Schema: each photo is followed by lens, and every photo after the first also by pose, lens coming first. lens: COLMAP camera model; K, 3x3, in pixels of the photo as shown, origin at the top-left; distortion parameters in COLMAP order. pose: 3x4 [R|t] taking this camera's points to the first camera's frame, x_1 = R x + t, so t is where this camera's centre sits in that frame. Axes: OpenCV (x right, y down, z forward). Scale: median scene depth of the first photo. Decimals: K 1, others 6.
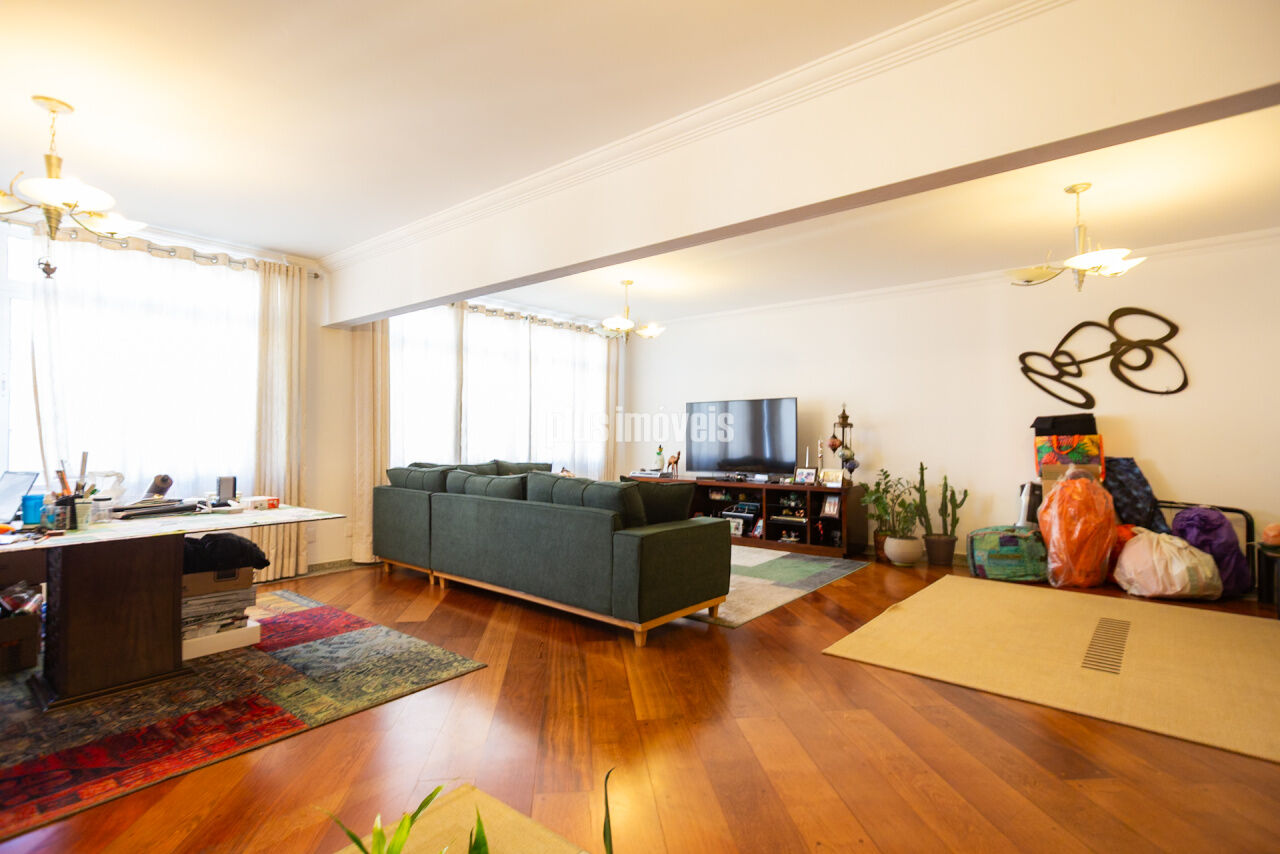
lens RADIAL K [[618.6, 0, 625.9], [0, 618.6, 431.8], [0, 0, 1]] dist [0.001443, 0.002688]
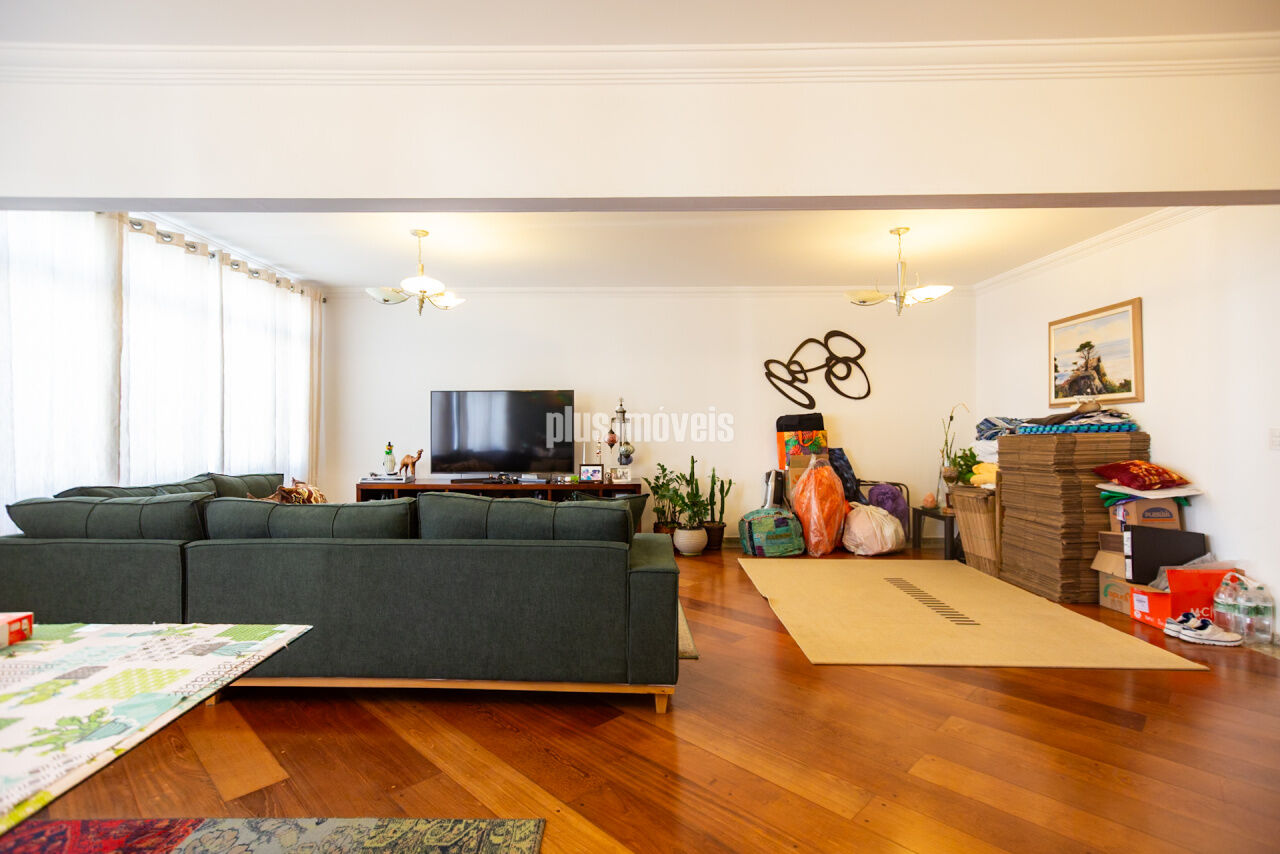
lens RADIAL K [[618.6, 0, 633.3], [0, 618.6, 424.6], [0, 0, 1]] dist [0.001443, 0.002688]
pose [[0.773944, -0.000619, 0.633254, -0.320966], [-0.004874, 0.999964, 0.006935, -0.013282], [-0.633236, -0.008454, 0.773913, 0.273842]]
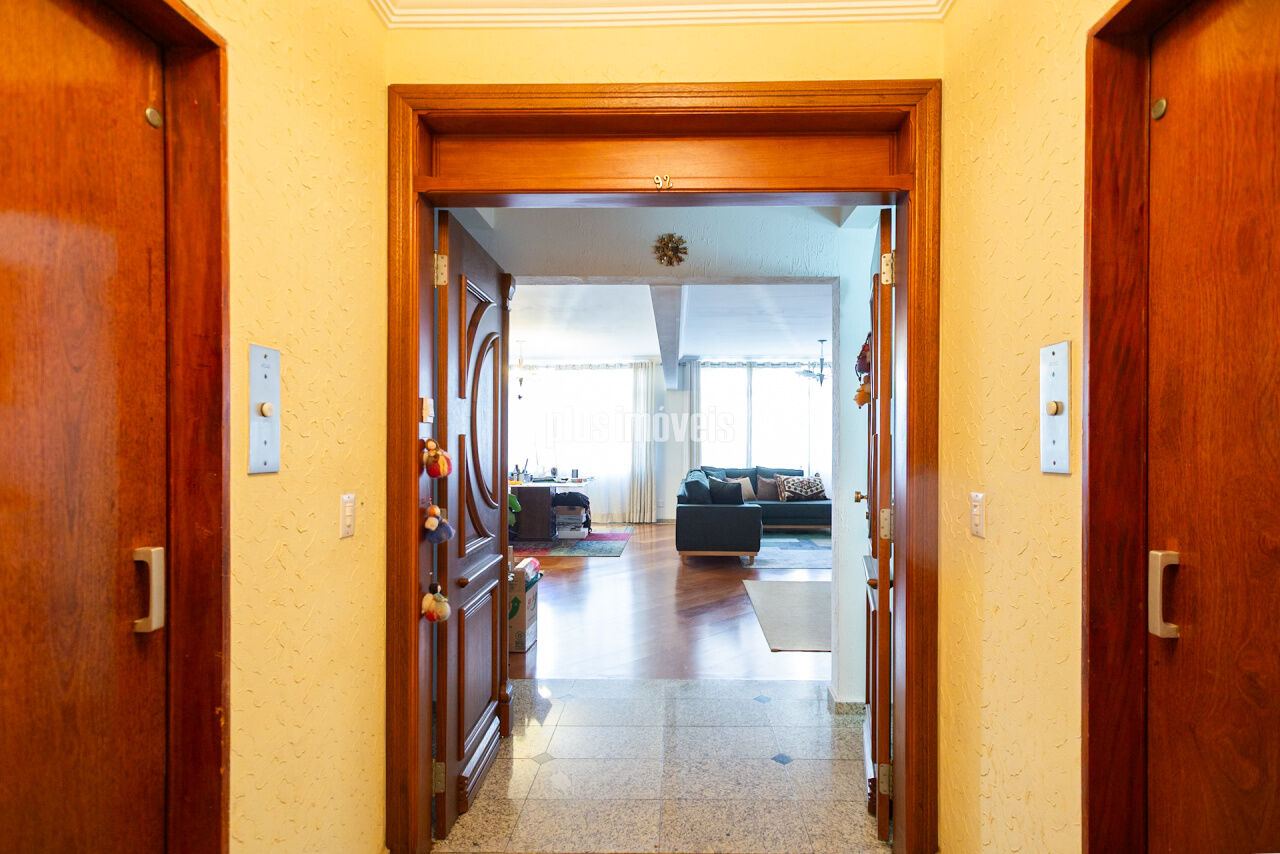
lens RADIAL K [[618.6, 0, 639.5], [0, 618.6, 435.4], [0, 0, 1]] dist [0.001443, 0.002688]
pose [[0.627296, -0.006981, -0.778749, 0.933635], [0.010191, 0.999948, -0.000756, -0.038705], [0.778714, -0.007462, 0.627335, -0.228568]]
